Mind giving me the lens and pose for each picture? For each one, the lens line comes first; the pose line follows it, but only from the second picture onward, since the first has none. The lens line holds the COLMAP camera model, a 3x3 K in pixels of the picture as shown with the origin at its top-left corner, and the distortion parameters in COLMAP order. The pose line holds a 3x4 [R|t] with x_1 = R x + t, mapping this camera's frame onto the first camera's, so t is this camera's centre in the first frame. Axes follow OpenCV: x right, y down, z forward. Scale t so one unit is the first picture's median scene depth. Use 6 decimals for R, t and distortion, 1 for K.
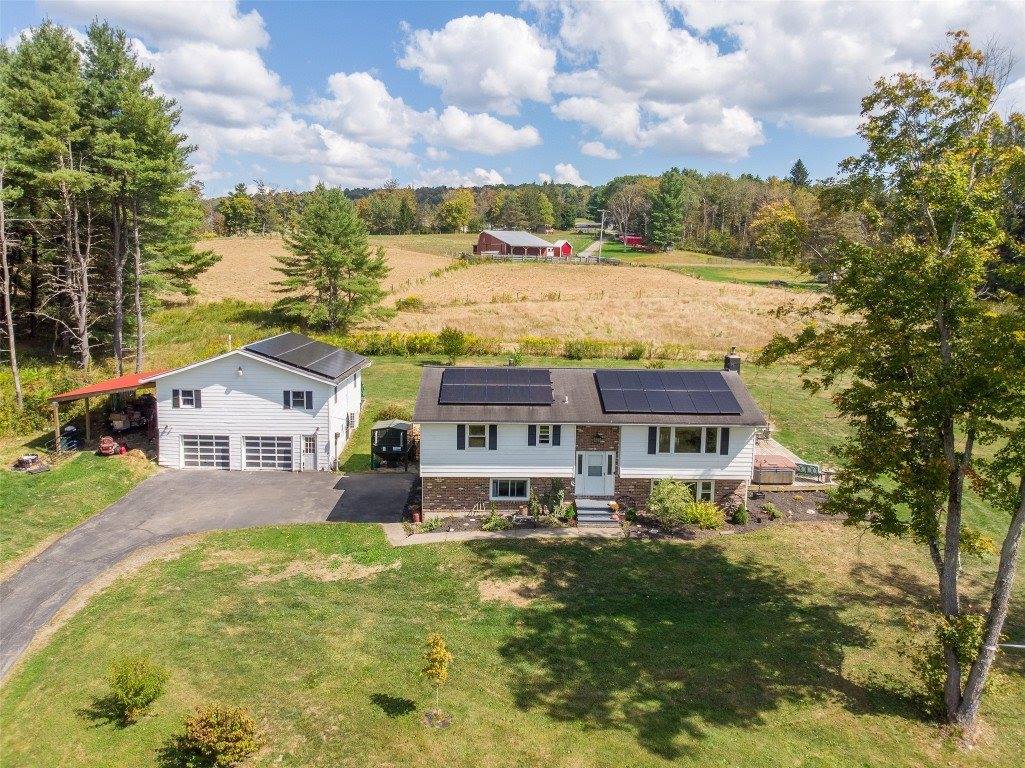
lens RADIAL K [[755.7, 0, 513.2], [0, 755.7, 368.4], [0, 0, 1]] dist [0.011523, -0.004205]
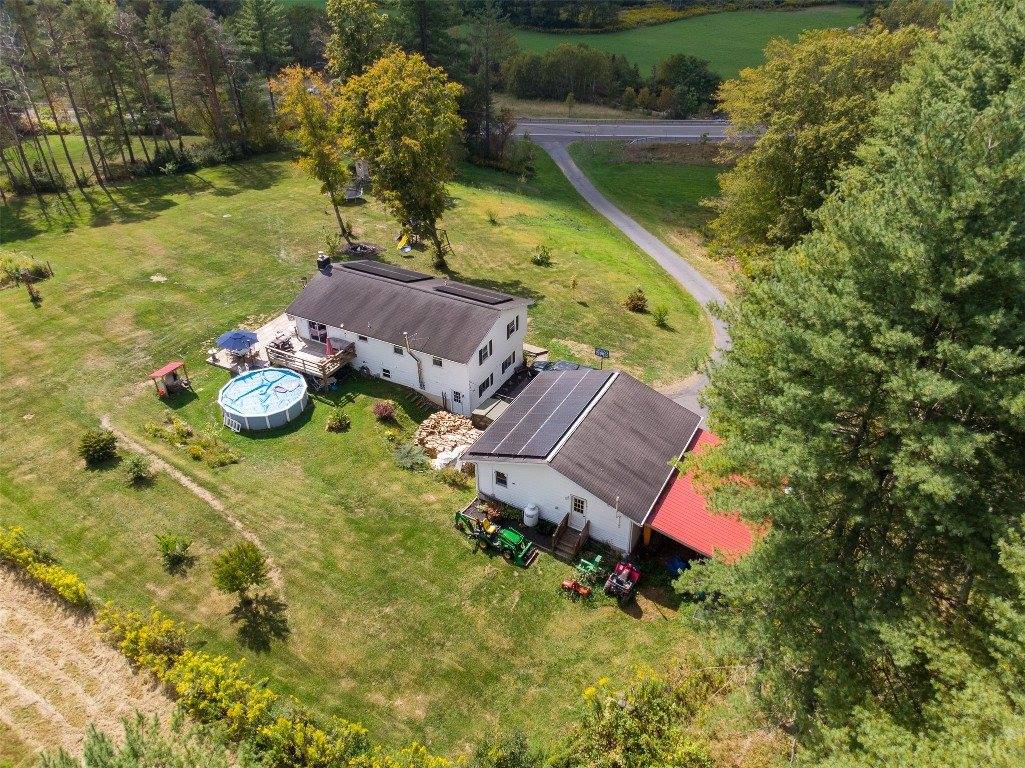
lens RADIAL K [[755.7, 0, 513.2], [0, 755.7, 368.4], [0, 0, 1]] dist [0.011523, -0.004205]
pose [[-0.877552, -0.270177, 0.396116, -0.674067], [0.060394, 0.757270, 0.650304, -0.779955], [-0.475663, 0.594598, -0.648226, 1.839353]]
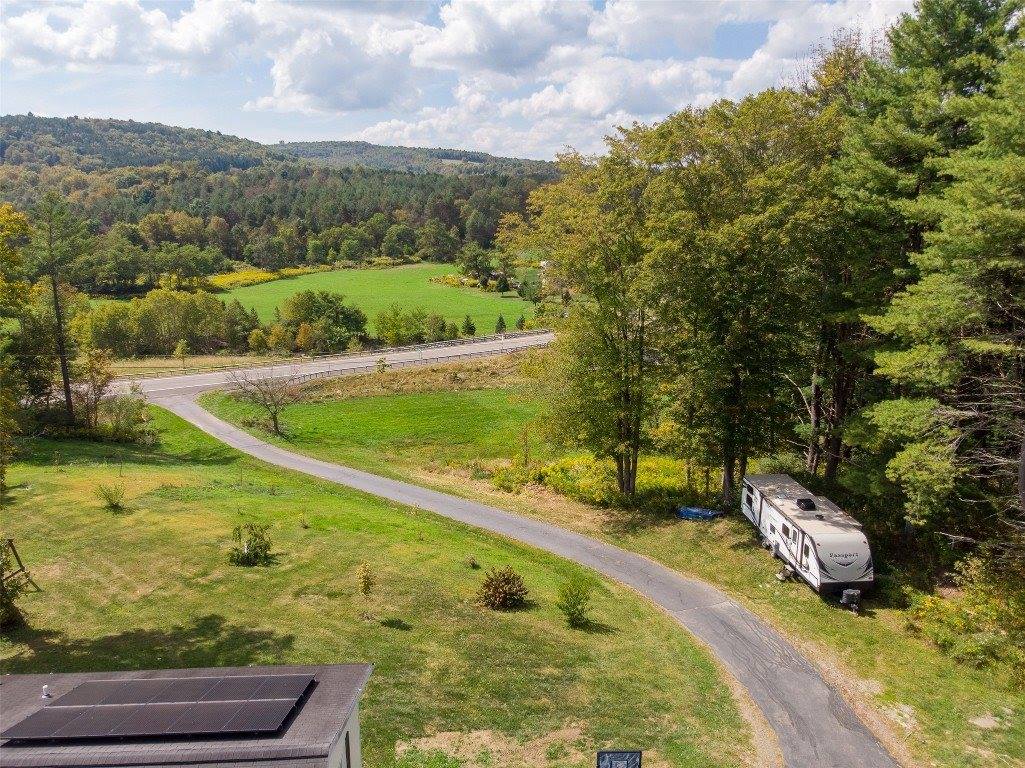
lens RADIAL K [[778.7, 0, 513.5], [0, 778.7, 384.3], [0, 0, 1]] dist [-0.001800, 0.003749]
pose [[-0.999512, -0.002159, -0.031162, -0.182193], [-0.013894, 0.924215, 0.381620, -0.289238], [0.027976, 0.381867, -0.923794, 1.199961]]
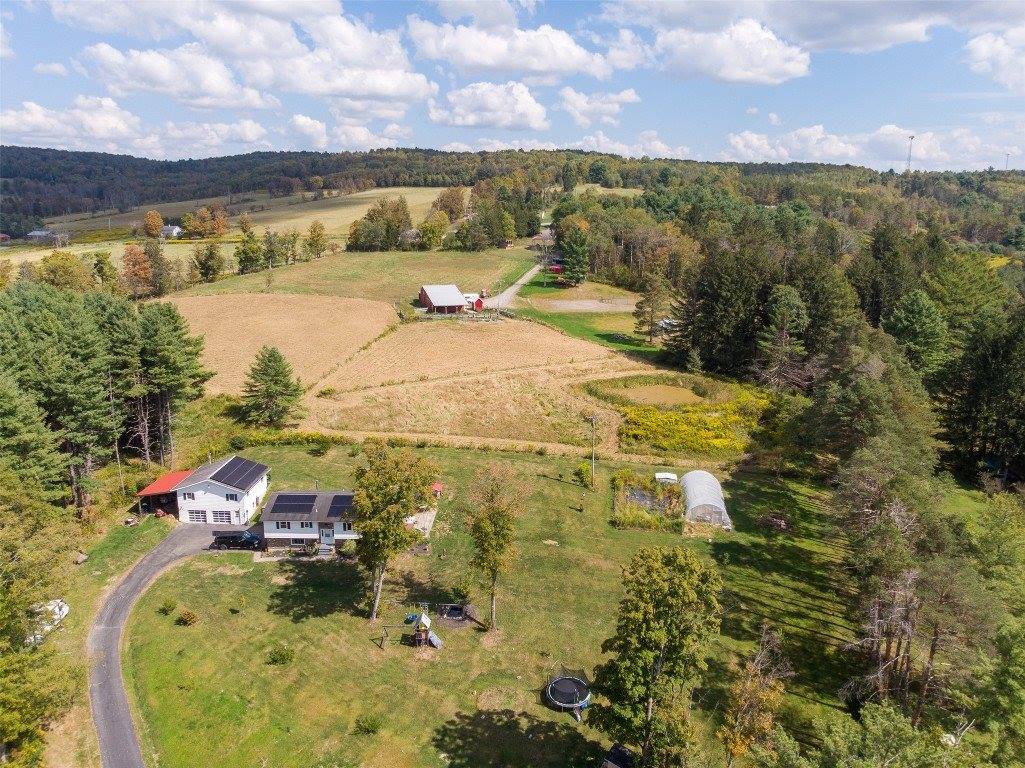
lens RADIAL K [[748.4, 0, 510.2], [0, 748.4, 379.6], [0, 0, 1]] dist [0.002061, -0.004462]
pose [[0.998573, 0.001150, -0.053395, 0.806092], [0.003975, 0.995395, 0.095780, -0.607616], [0.053259, -0.095856, 0.993969, -1.448791]]
